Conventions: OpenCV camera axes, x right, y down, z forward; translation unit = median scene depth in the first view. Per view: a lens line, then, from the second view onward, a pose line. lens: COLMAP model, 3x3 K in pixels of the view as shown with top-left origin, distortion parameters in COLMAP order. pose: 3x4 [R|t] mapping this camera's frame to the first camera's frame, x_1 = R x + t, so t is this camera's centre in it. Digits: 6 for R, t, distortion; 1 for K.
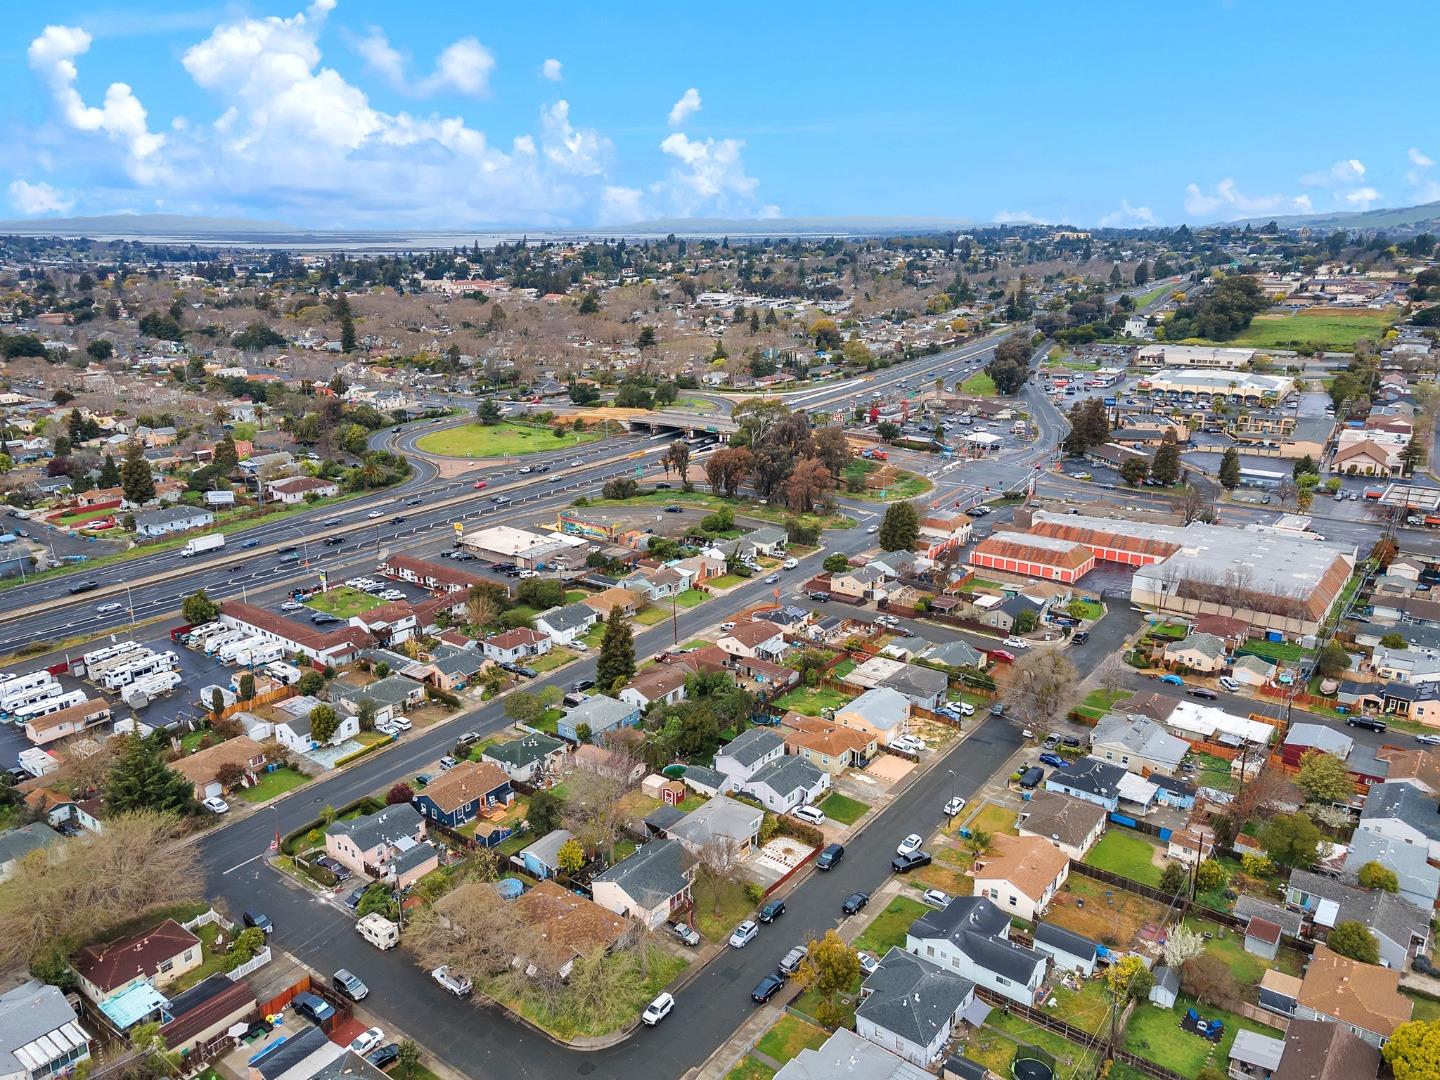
lens RADIAL K [[1038.1, 0, 718.3], [0, 1038.1, 538.7], [0, 0, 1]] dist [-0.000608, -0.000317]
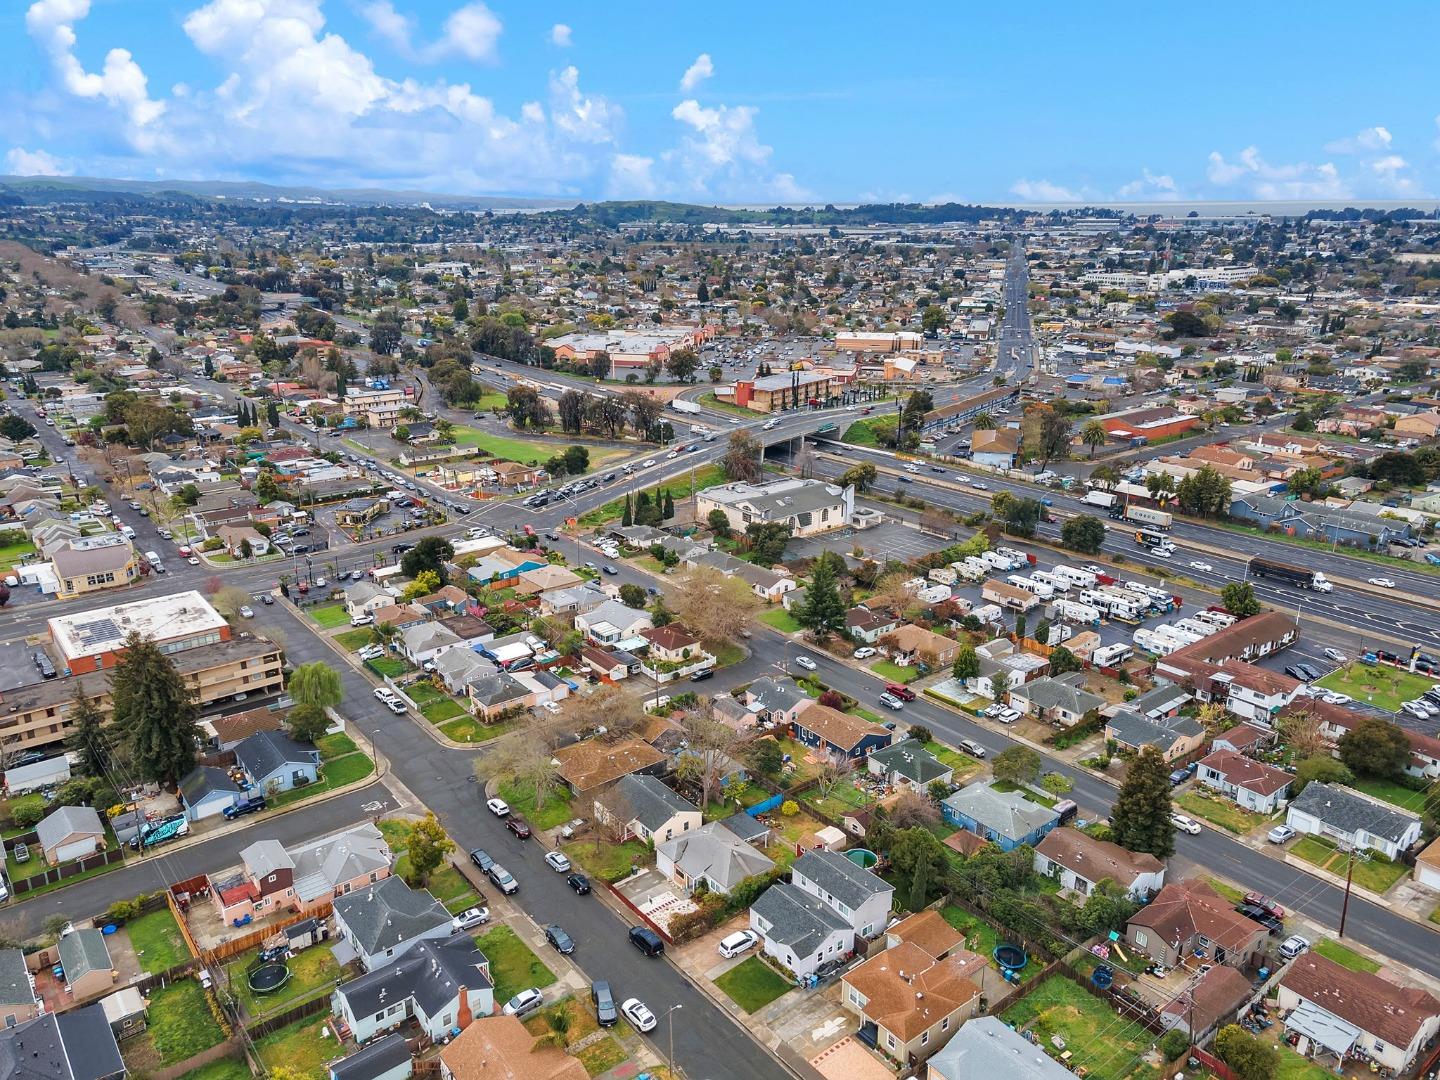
lens RADIAL K [[1038.1, 0, 718.2], [0, 1038.1, 541.4], [0, 0, 1]] dist [-0.000608, -0.000317]
pose [[-0.242843, 0.294641, -0.924237, 0.555088], [-0.279376, 0.891147, 0.357498, -0.215014], [0.928965, 0.345026, -0.134093, 0.748232]]
